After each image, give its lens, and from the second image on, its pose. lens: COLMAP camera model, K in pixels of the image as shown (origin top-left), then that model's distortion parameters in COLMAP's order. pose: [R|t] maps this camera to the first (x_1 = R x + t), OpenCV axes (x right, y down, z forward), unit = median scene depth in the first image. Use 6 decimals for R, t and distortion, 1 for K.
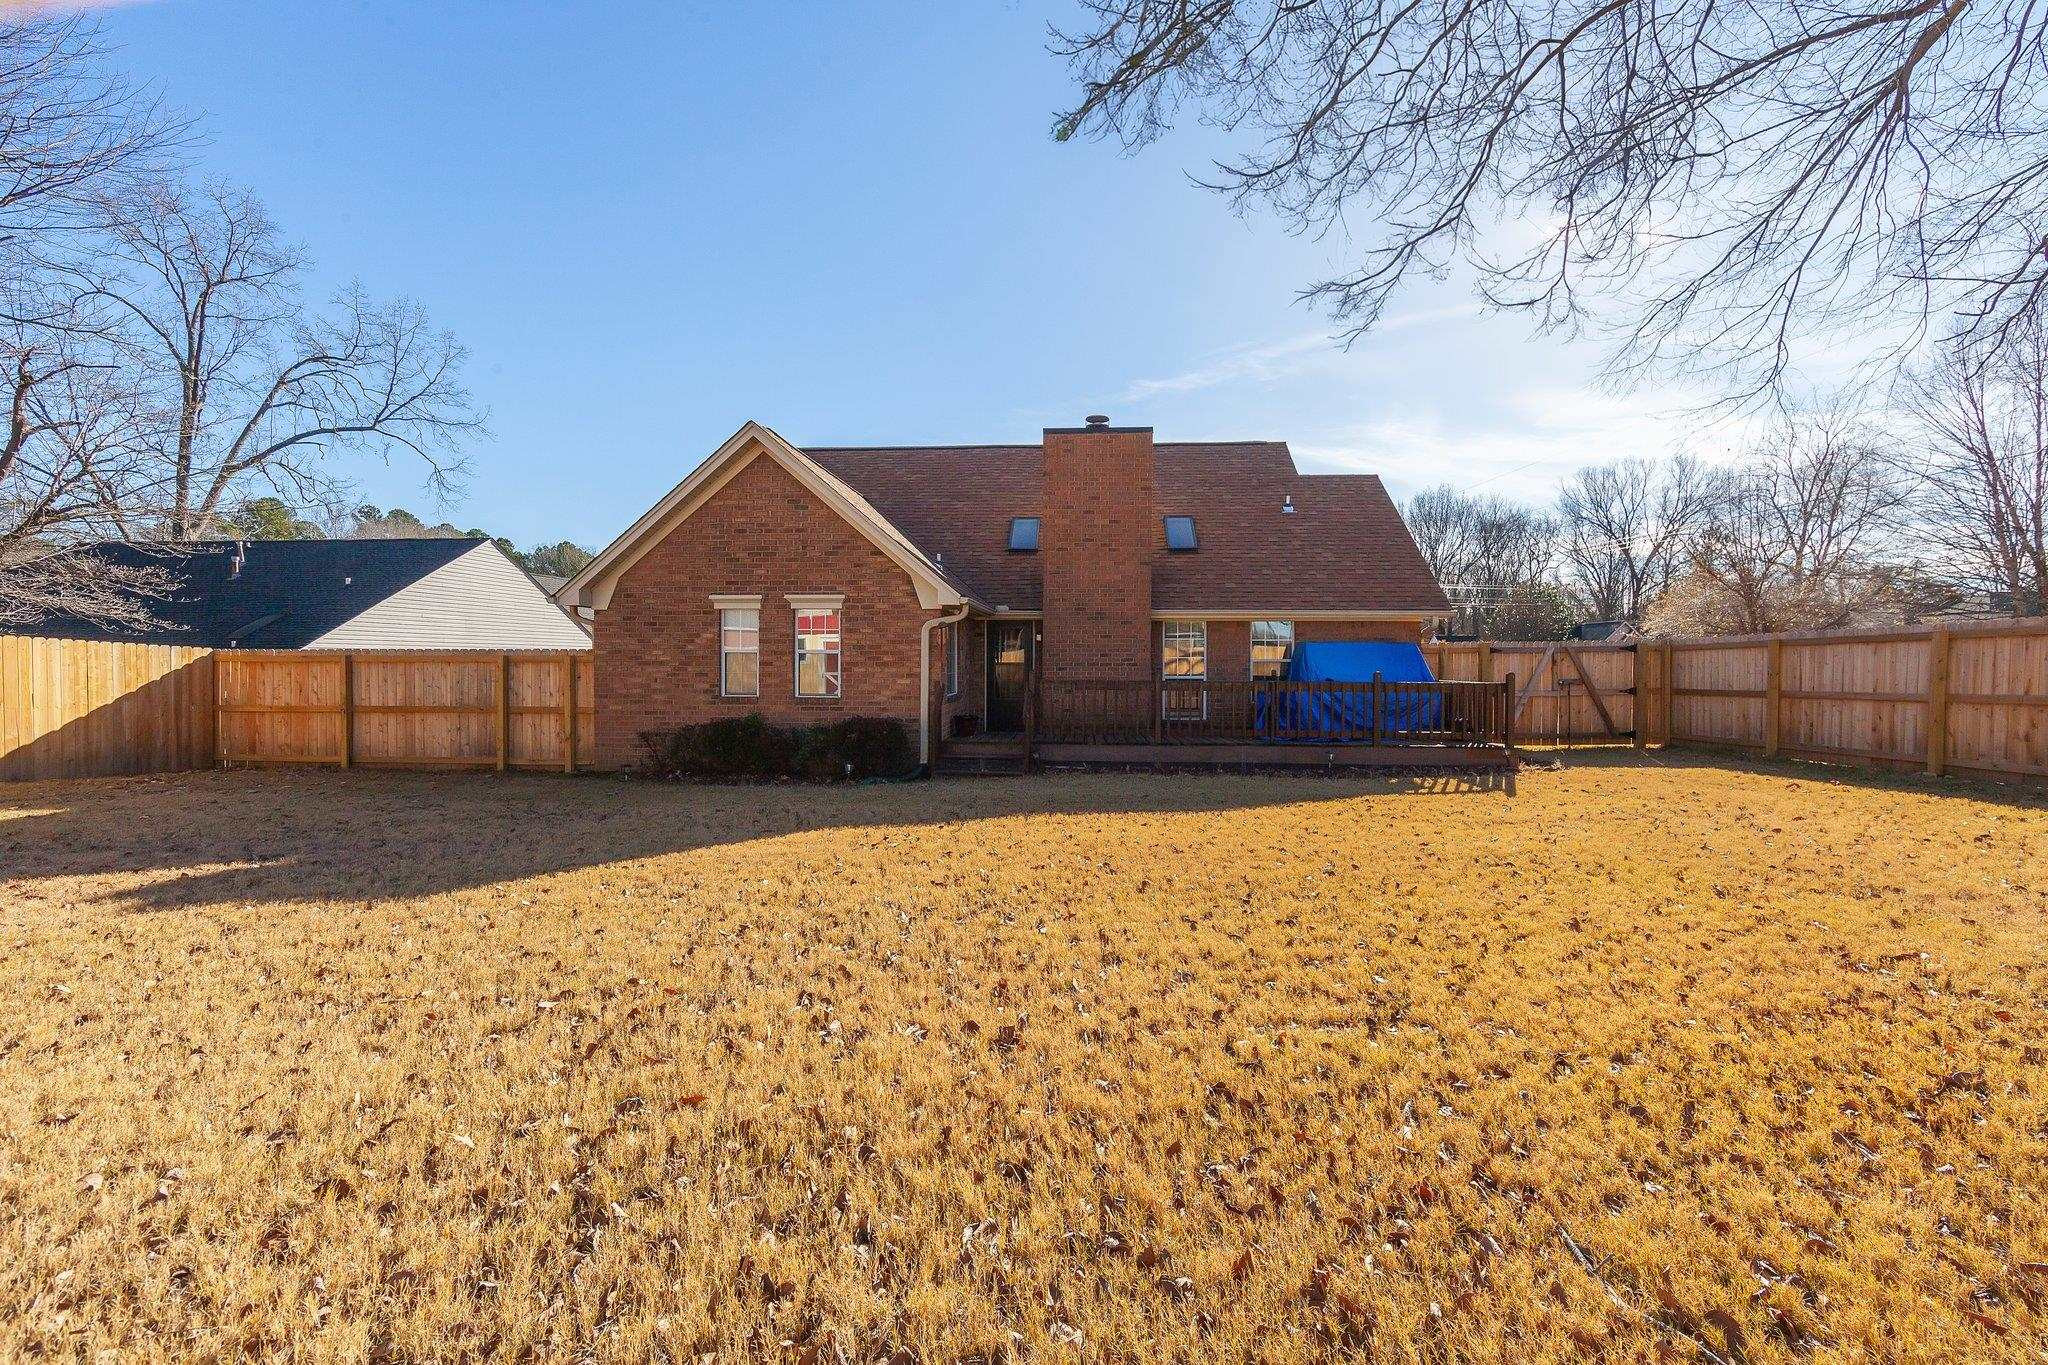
lens RADIAL K [[834.3, 0, 1024.8], [0, 834.3, 694.6], [0, 0, 1]] dist [-0.001174, -0.000077]
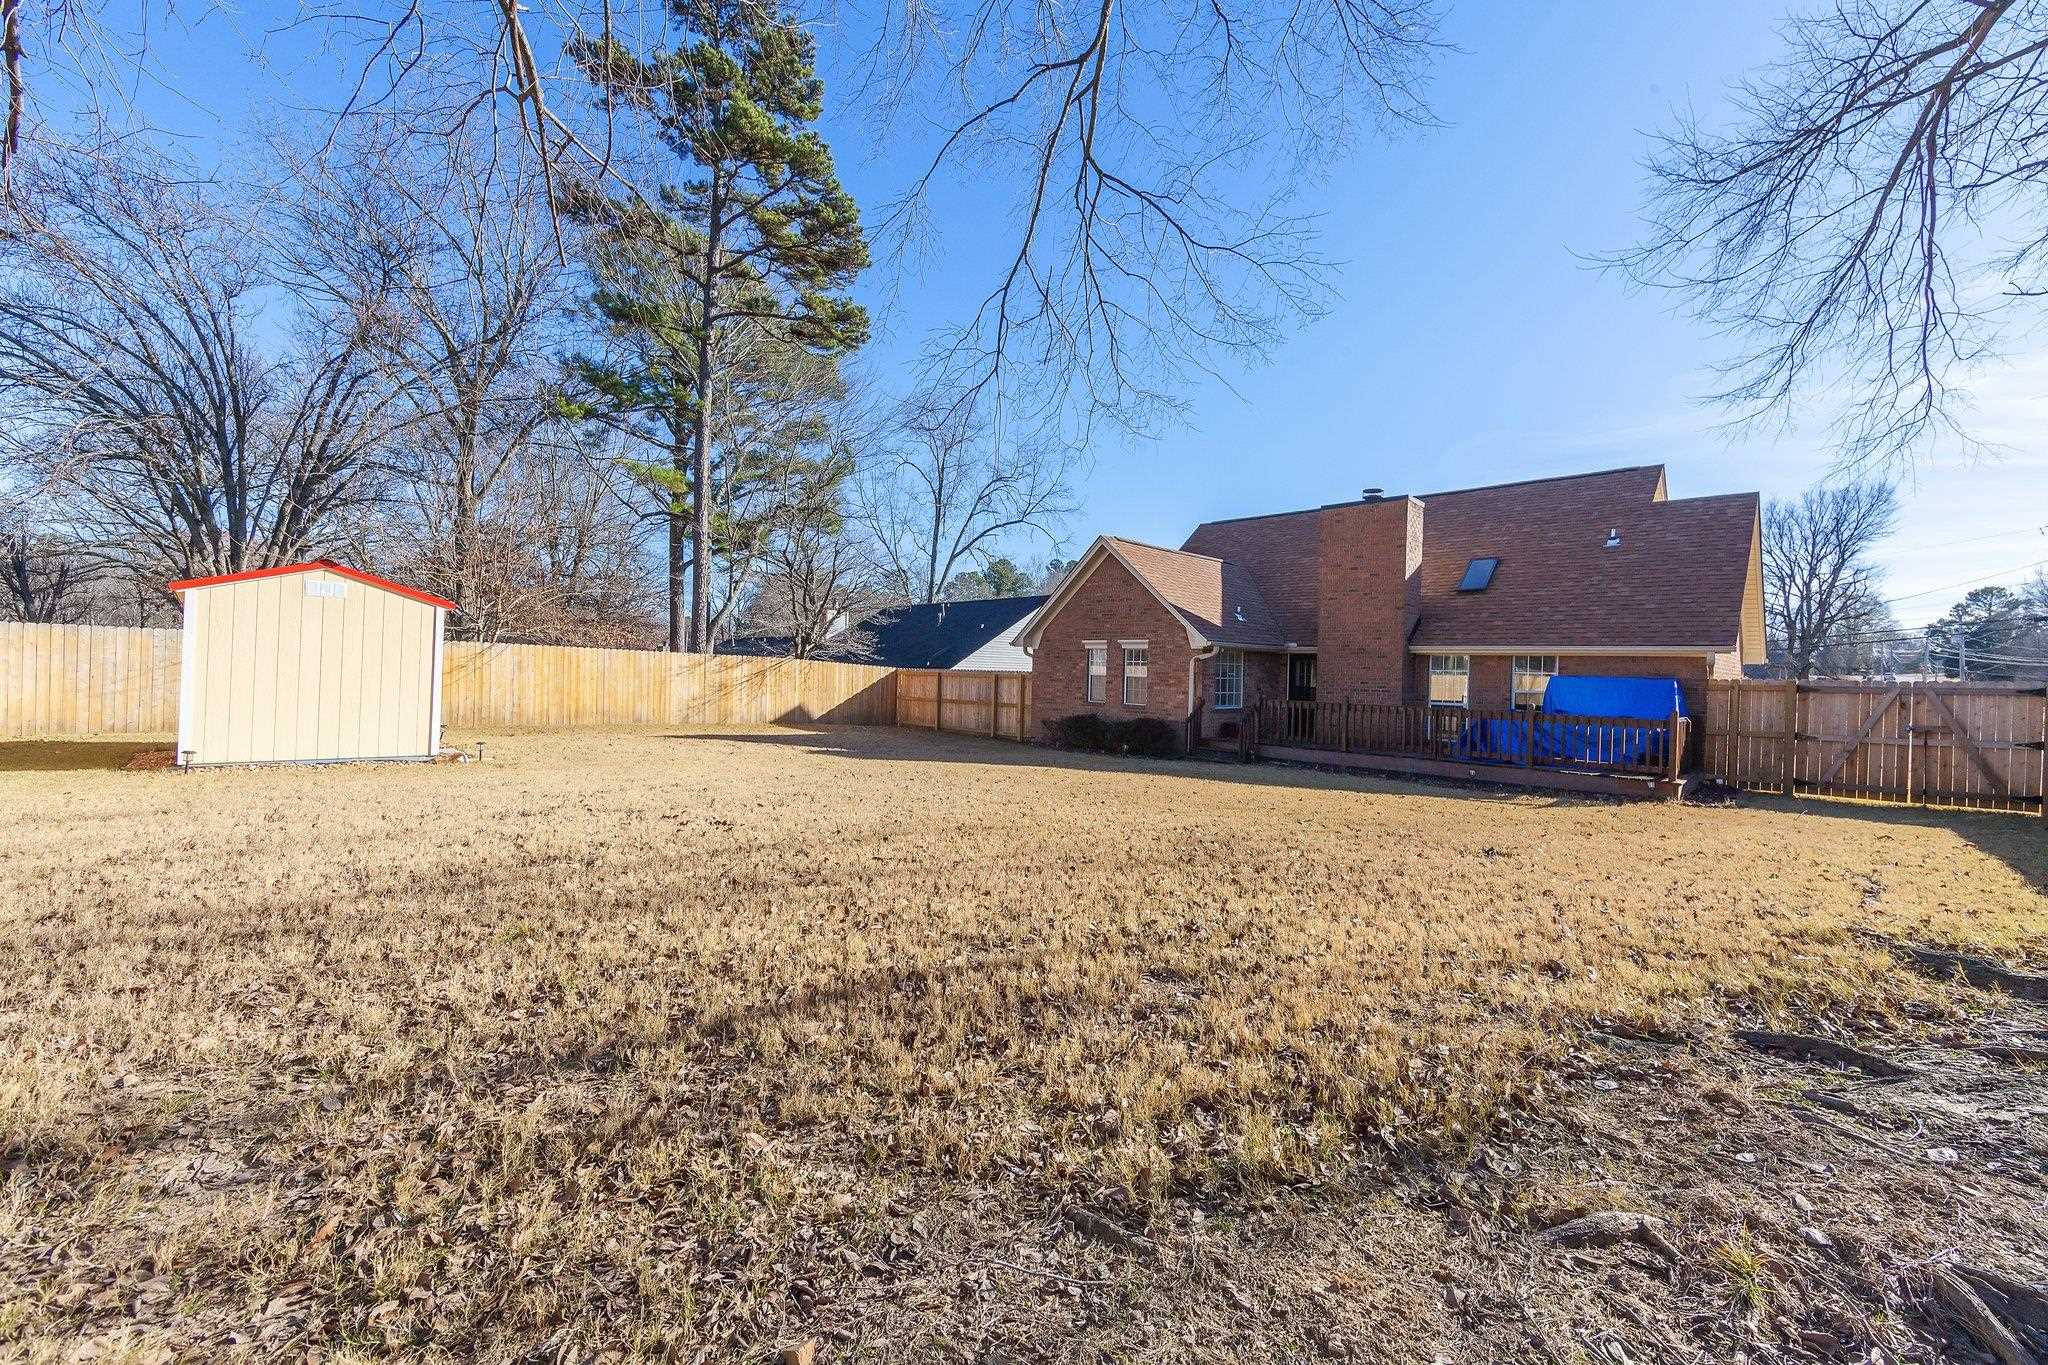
lens RADIAL K [[834.3, 0, 1024.8], [0, 834.3, 694.6], [0, 0, 1]] dist [-0.001174, -0.000077]
pose [[0.743895, 0.036827, -0.667281, 0.548445], [-0.050568, 0.998720, -0.001254, -0.002378], [0.666380, 0.034676, 0.744805, -0.261151]]
